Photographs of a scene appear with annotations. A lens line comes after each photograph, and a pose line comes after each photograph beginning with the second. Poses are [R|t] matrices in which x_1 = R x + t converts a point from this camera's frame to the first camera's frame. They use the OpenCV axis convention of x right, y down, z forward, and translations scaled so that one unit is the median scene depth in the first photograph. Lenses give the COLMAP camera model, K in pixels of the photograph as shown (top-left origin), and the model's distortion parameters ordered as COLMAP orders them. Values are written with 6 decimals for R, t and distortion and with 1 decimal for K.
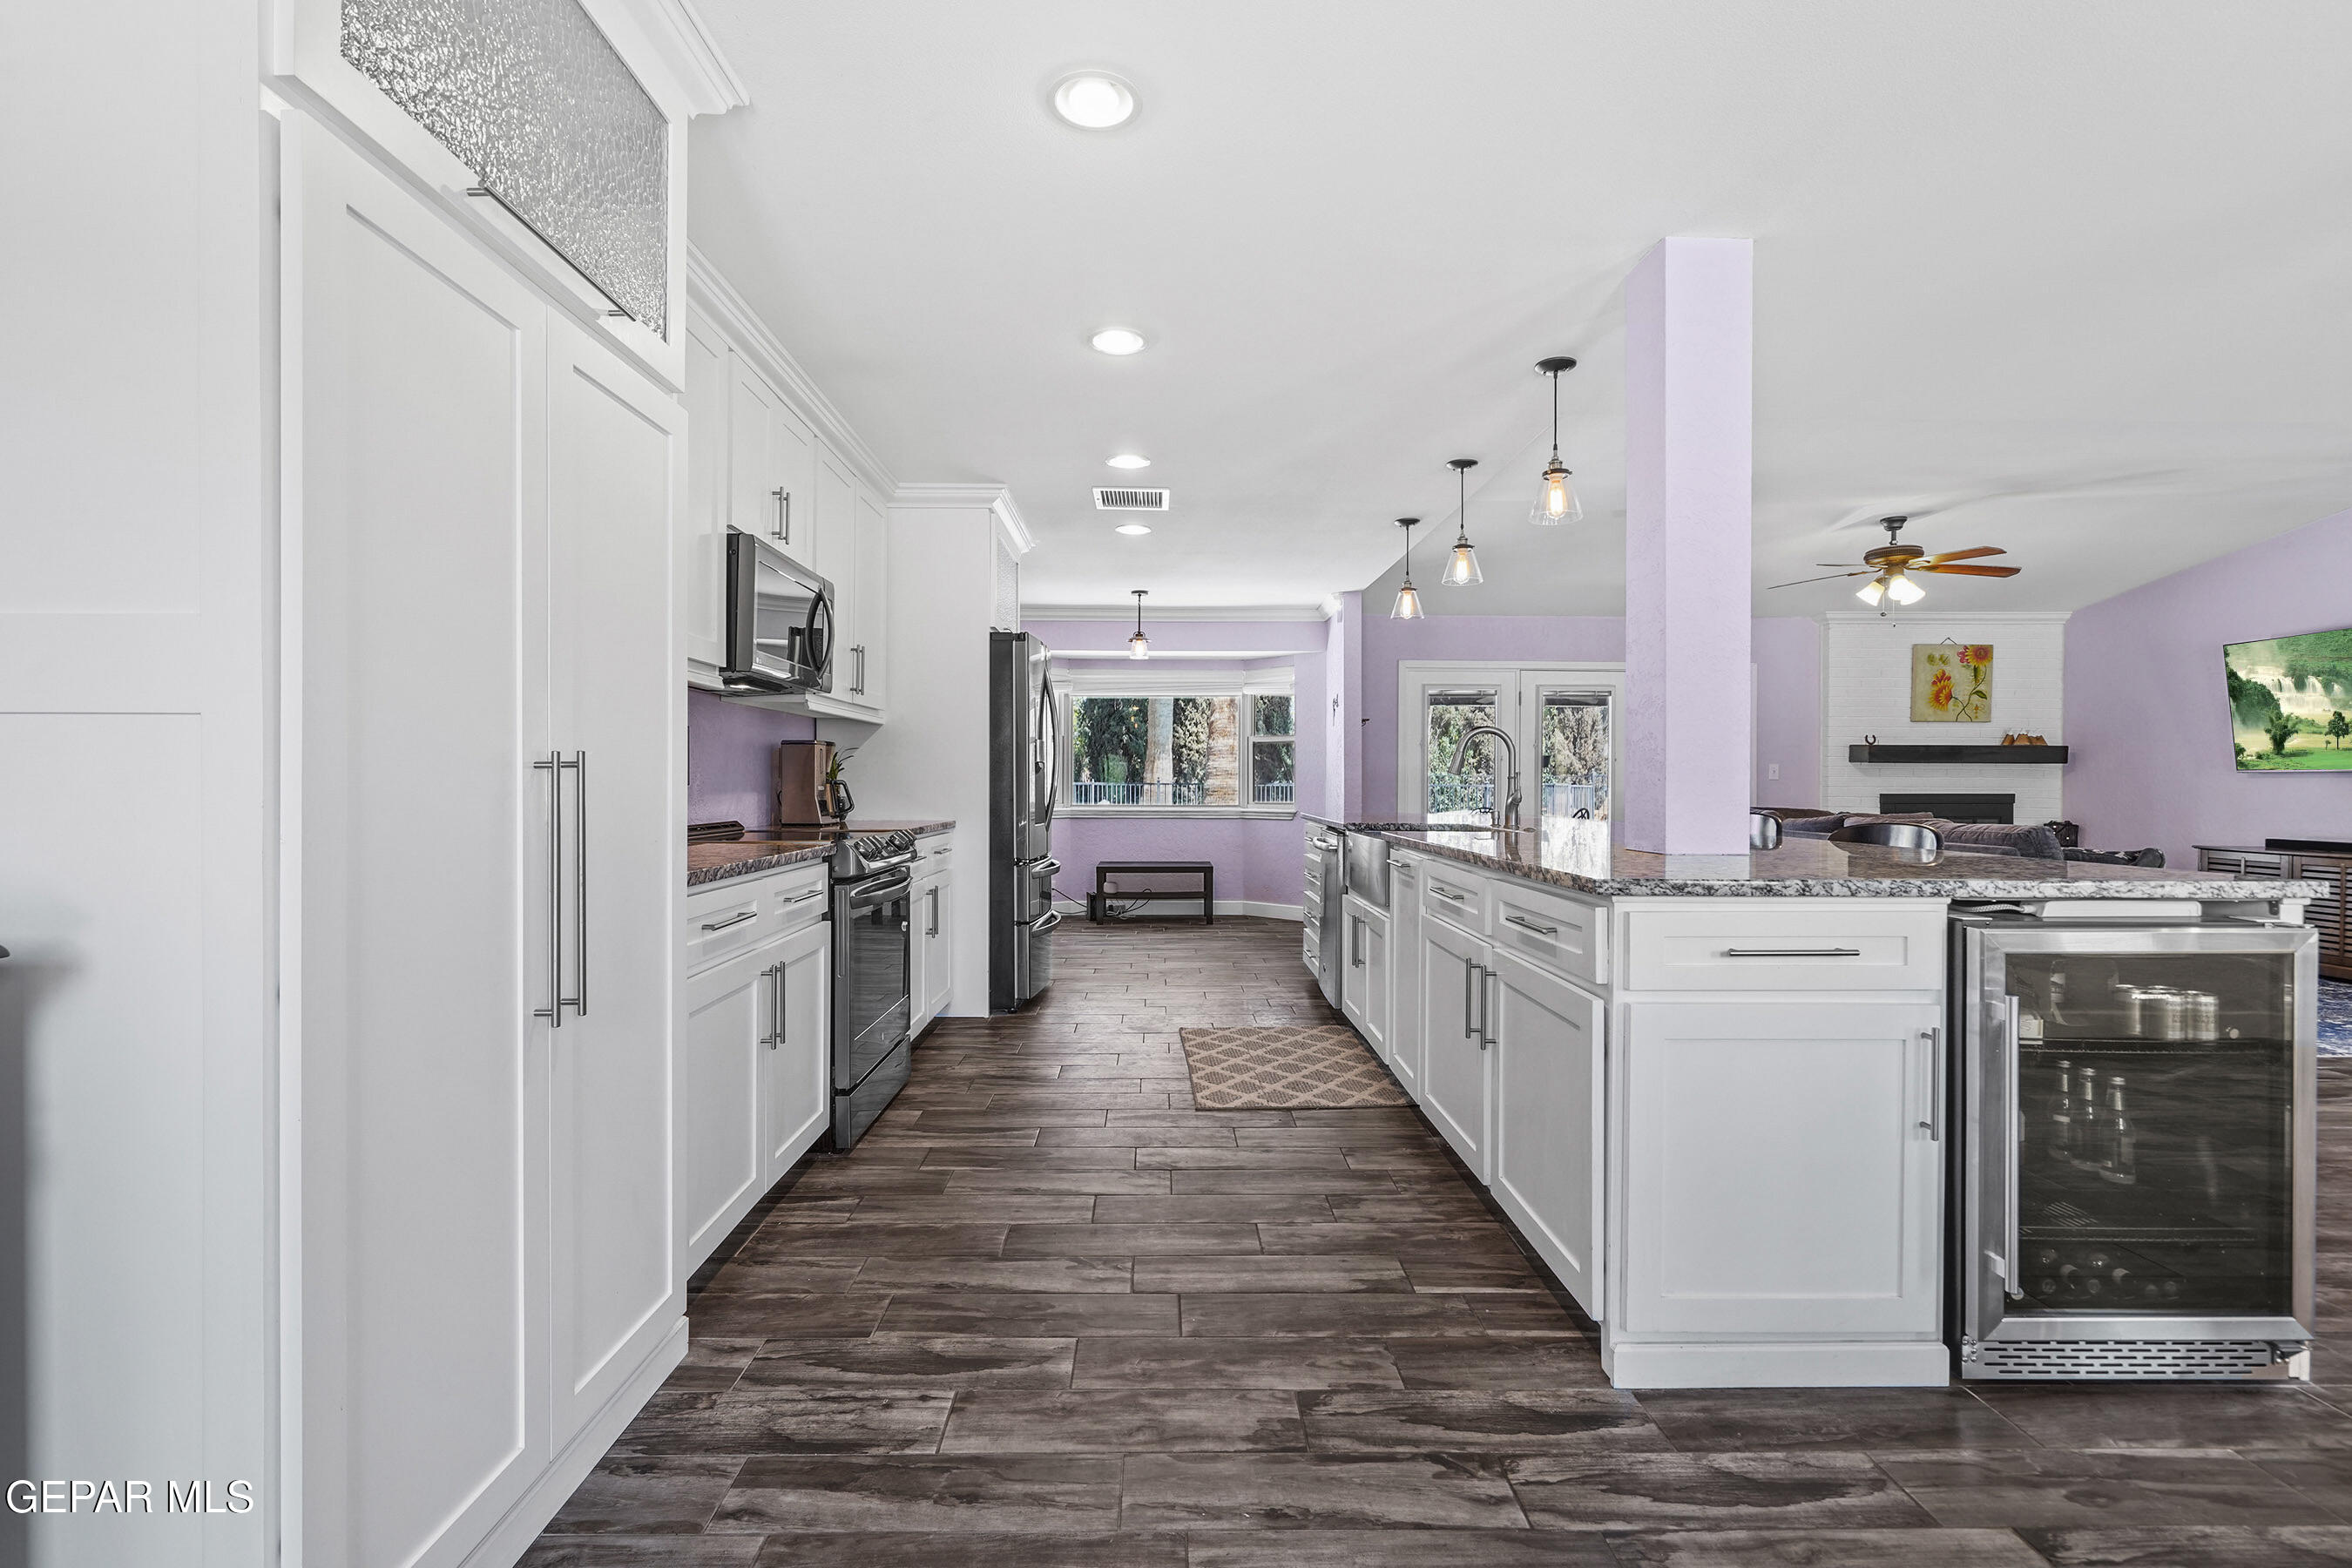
lens RADIAL K [[1080.8, 0, 1165.9], [0, 1080.8, 788.2], [0, 0, 1]] dist [-0.000697, 0.001319]
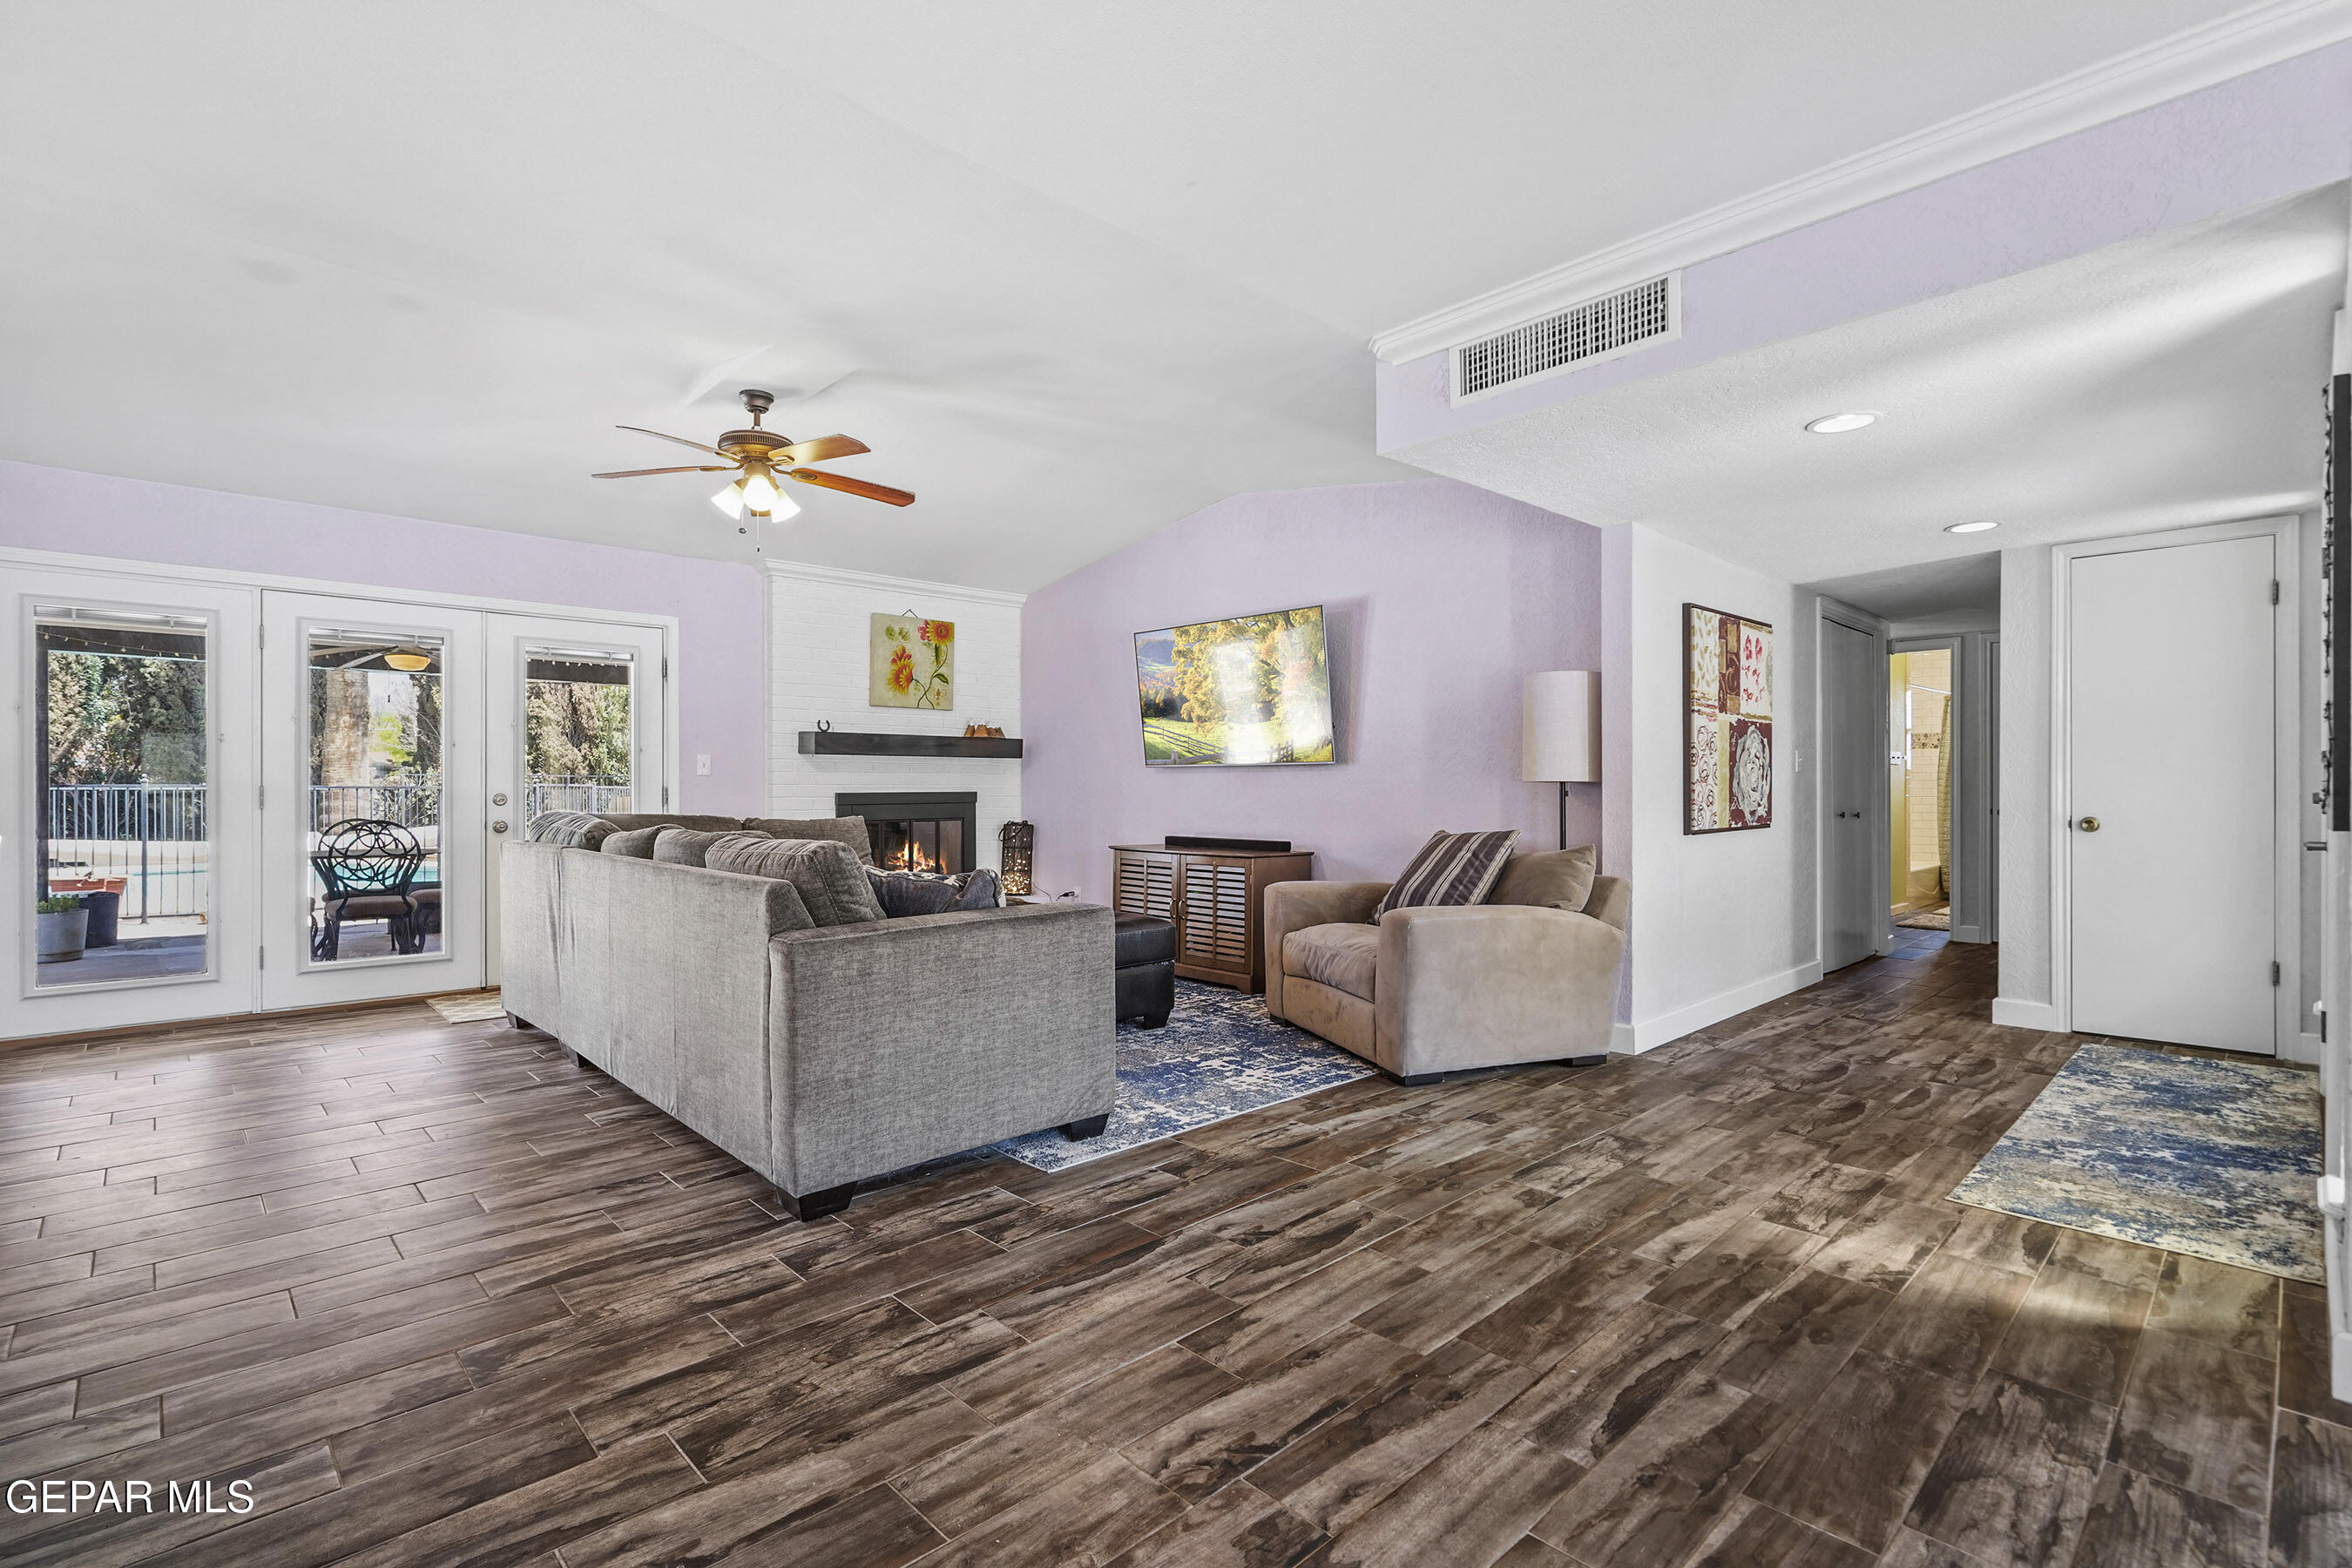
lens RADIAL K [[1080.8, 0, 1174.5], [0, 1080.8, 792.2], [0, 0, 1]] dist [-0.000697, 0.001319]
pose [[0.733529, -0.007911, 0.679613, 0.915414], [0.007337, 0.999966, 0.003720, 0.010429], [-0.679619, 0.002258, 0.733562, 0.716735]]
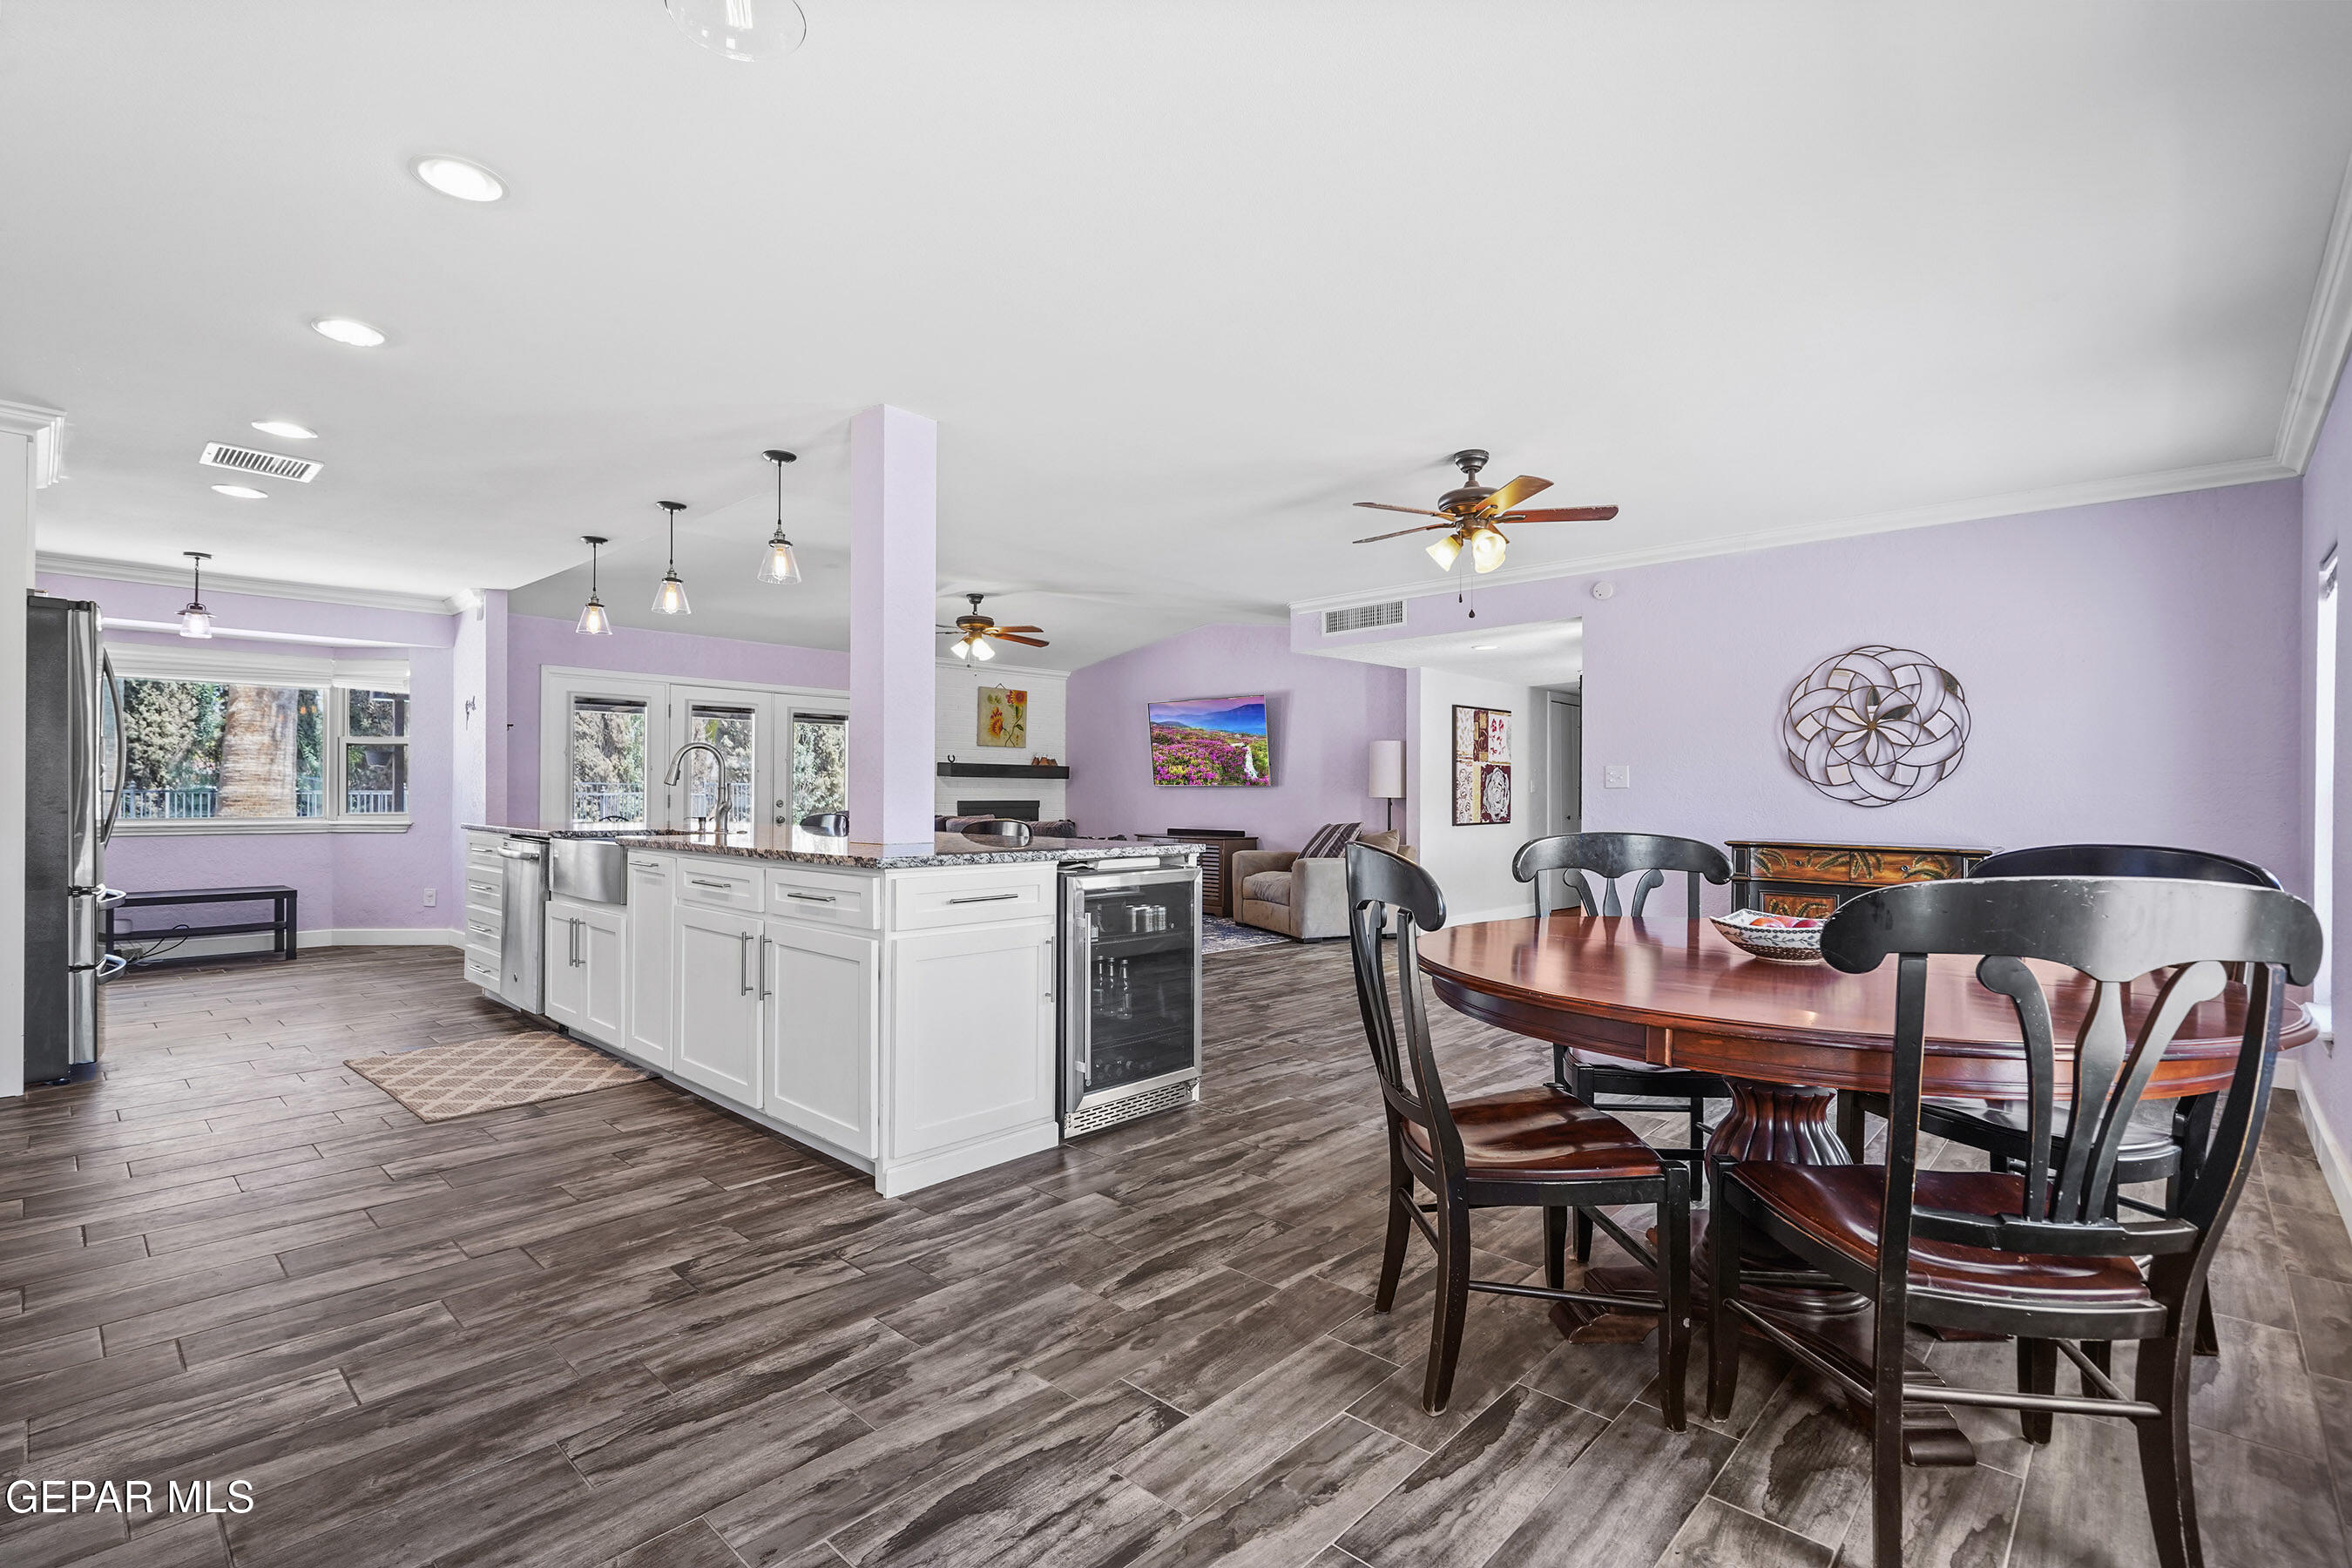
lens RADIAL K [[1080.8, 0, 1172.1], [0, 1080.8, 789.1], [0, 0, 1]] dist [-0.000697, 0.001319]
pose [[0.691644, 0.003989, 0.722227, -0.286792], [0.000813, 0.999980, -0.006302, -0.000977], [-0.722238, 0.004946, 0.691627, -0.234130]]
